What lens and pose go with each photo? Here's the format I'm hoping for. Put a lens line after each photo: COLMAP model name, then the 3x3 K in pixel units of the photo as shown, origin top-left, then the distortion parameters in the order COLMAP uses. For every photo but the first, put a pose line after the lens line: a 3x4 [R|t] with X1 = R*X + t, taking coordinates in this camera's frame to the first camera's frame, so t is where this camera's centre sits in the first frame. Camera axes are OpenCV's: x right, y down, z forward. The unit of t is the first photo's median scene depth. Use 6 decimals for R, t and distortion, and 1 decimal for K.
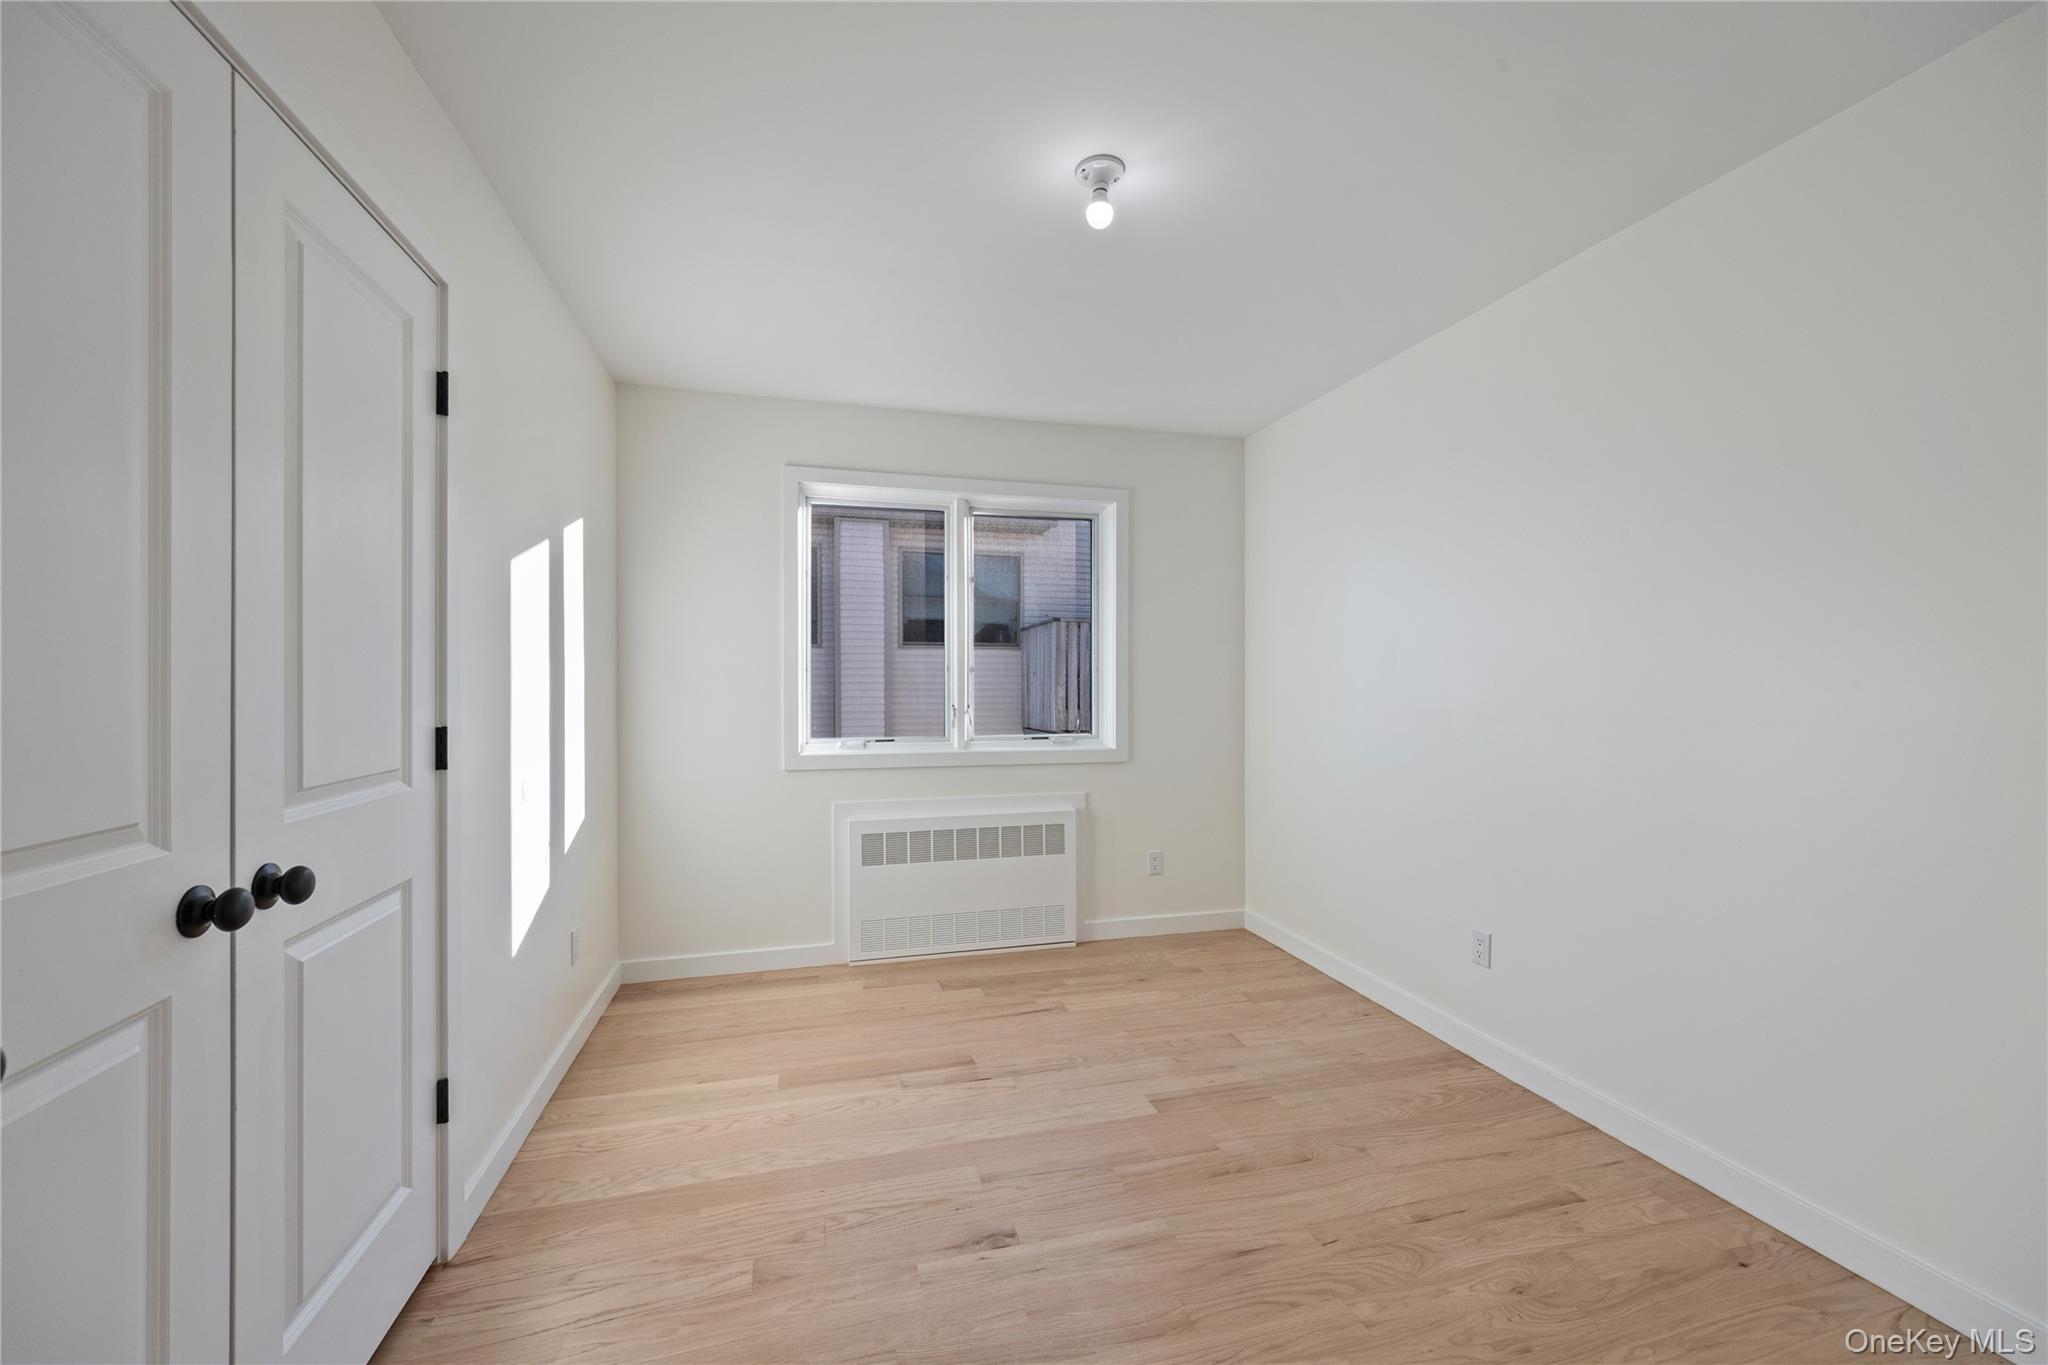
lens RADIAL K [[749.9, 0, 1015.1], [0, 749.9, 681.9], [0, 0, 1]] dist [-0.001607, -0.000478]
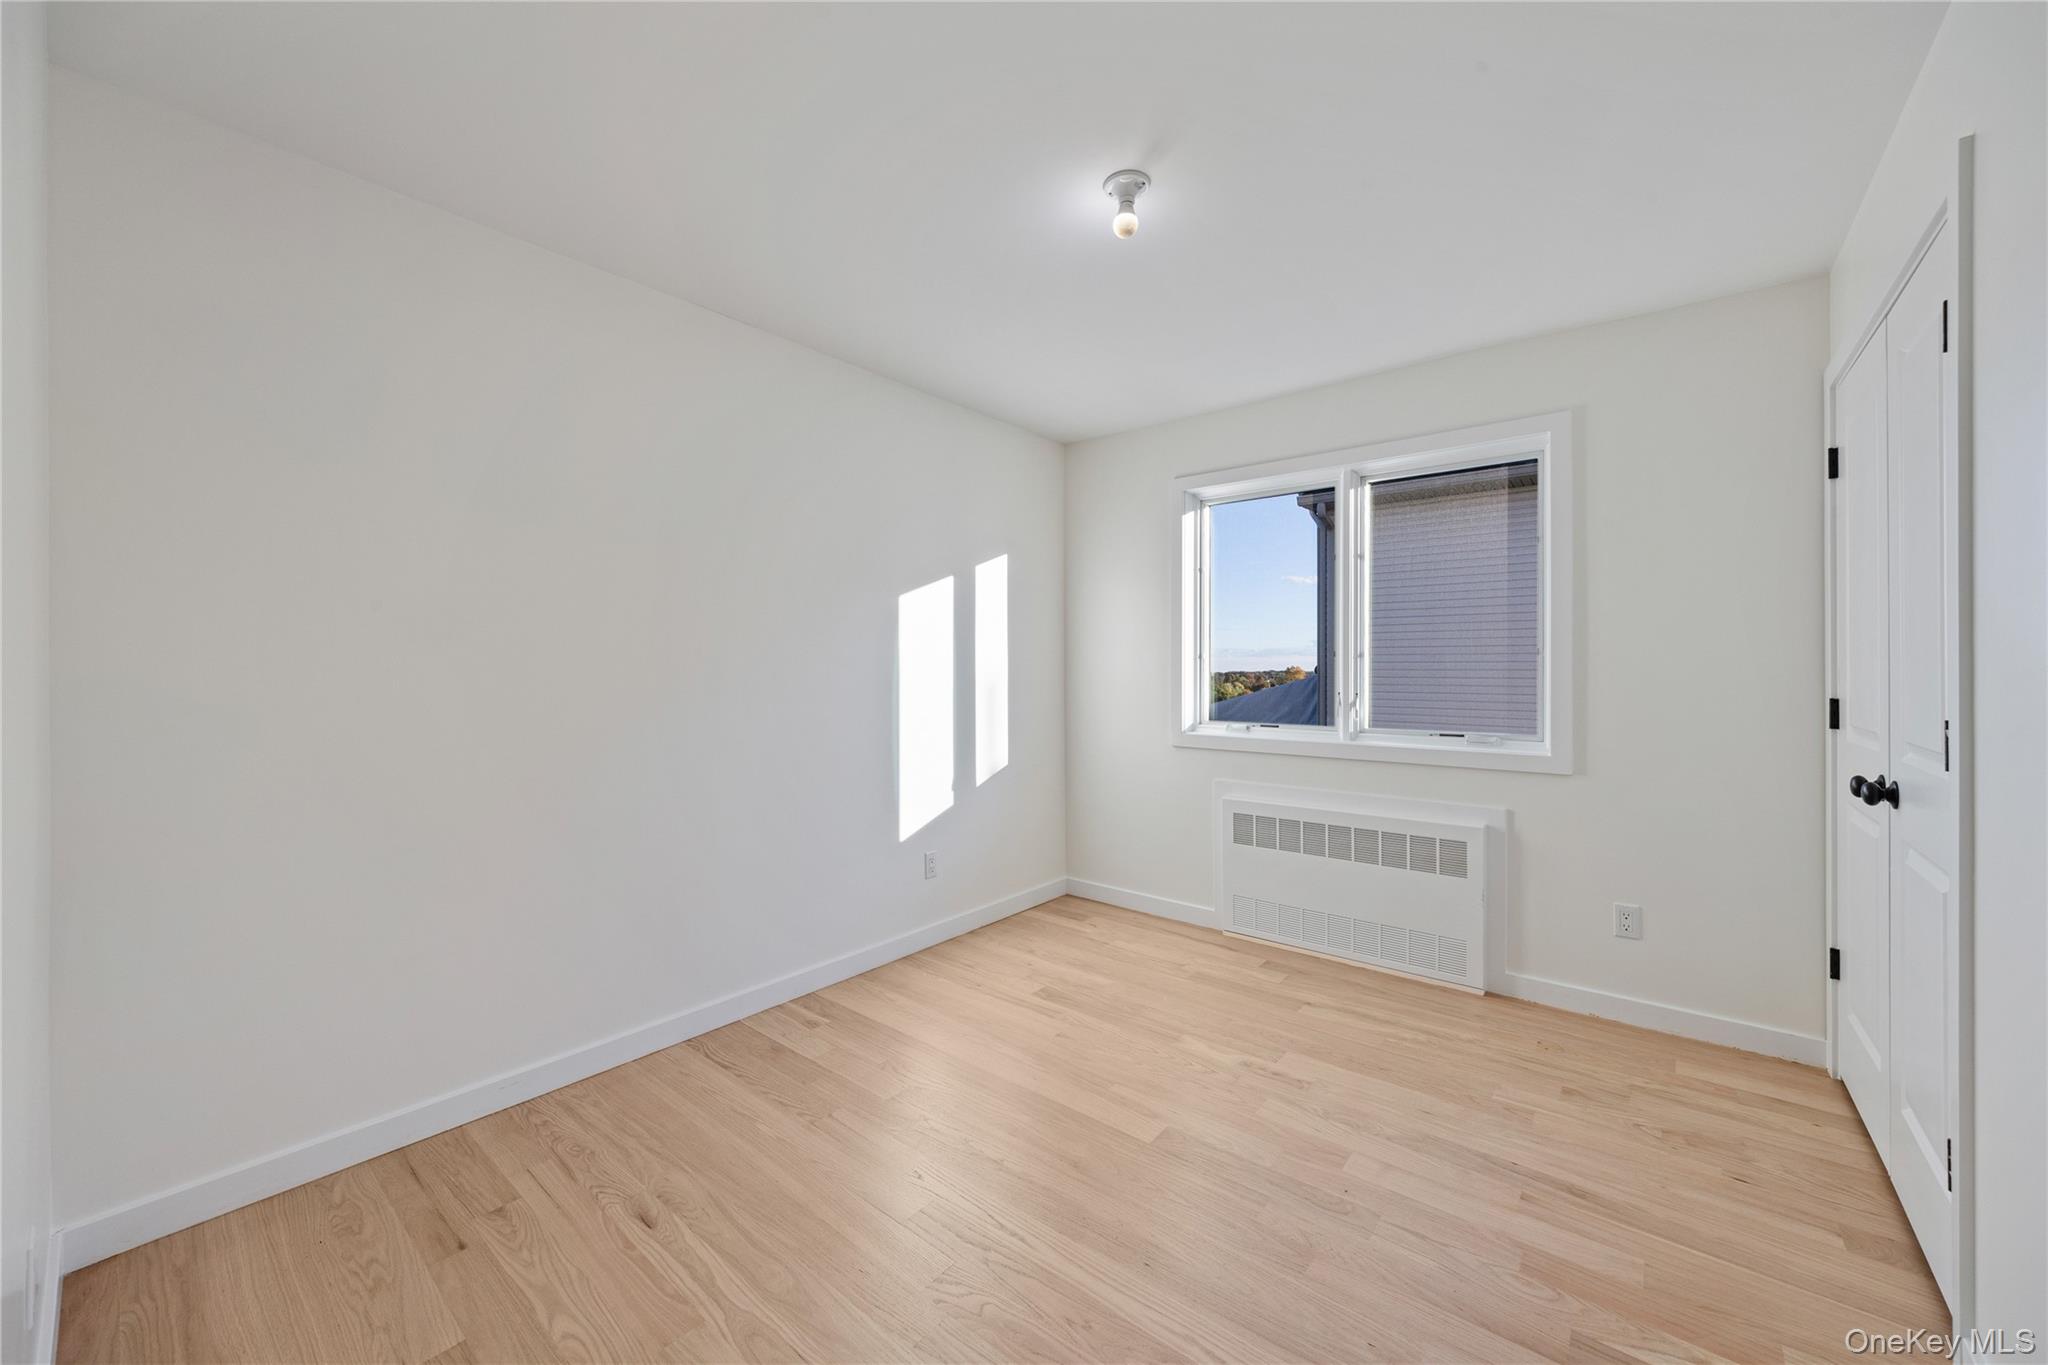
lens RADIAL K [[749.9, 0, 1036.3], [0, 749.9, 673.3], [0, 0, 1]] dist [-0.001607, -0.000478]
pose [[0.611518, 0.003362, -0.791224, 0.424646], [-0.000929, 0.999993, 0.003531, 0.003037], [0.791230, -0.001425, 0.611517, 0.126980]]
